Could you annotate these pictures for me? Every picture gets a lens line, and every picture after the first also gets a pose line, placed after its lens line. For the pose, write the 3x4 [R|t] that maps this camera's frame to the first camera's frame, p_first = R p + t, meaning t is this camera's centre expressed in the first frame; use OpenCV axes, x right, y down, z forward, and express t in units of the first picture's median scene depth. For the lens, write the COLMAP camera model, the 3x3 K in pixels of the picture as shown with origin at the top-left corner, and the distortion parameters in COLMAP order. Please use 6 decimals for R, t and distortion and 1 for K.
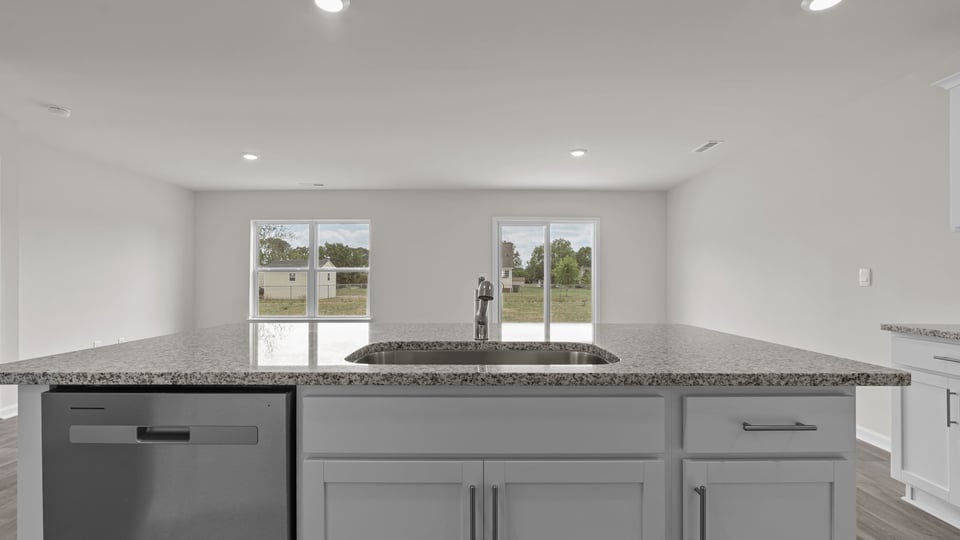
lens RADIAL K [[423.5, 0, 473.8], [0, 423.5, 279.1], [0, 0, 1]] dist [-0.020231, 0.006626]
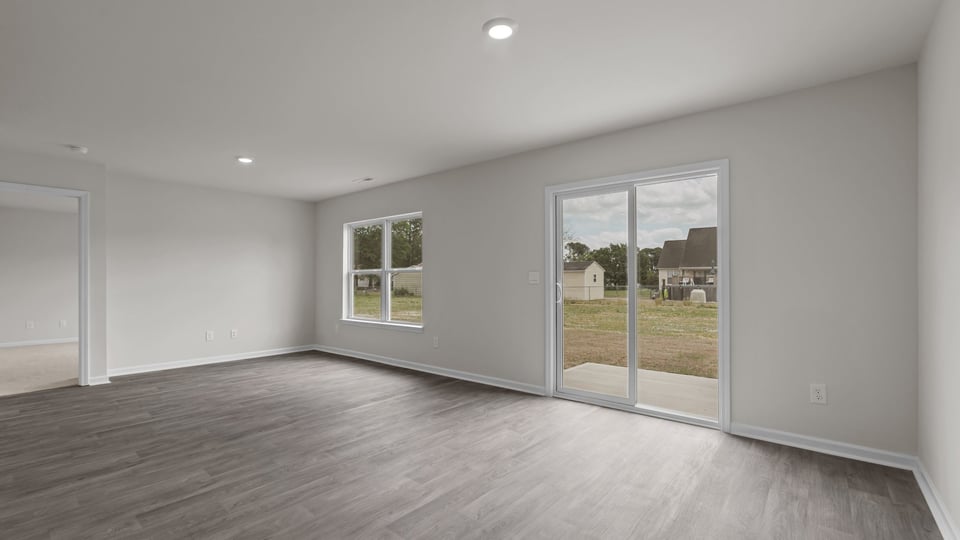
lens RADIAL K [[423.5, 0, 480.6], [0, 423.5, 263.1], [0, 0, 1]] dist [-0.020231, 0.006626]
pose [[0.779045, -0.031208, -0.626191, 0.373958], [0.005683, 0.999071, -0.042722, 0.001831], [0.626943, 0.029723, 0.778498, 0.403347]]
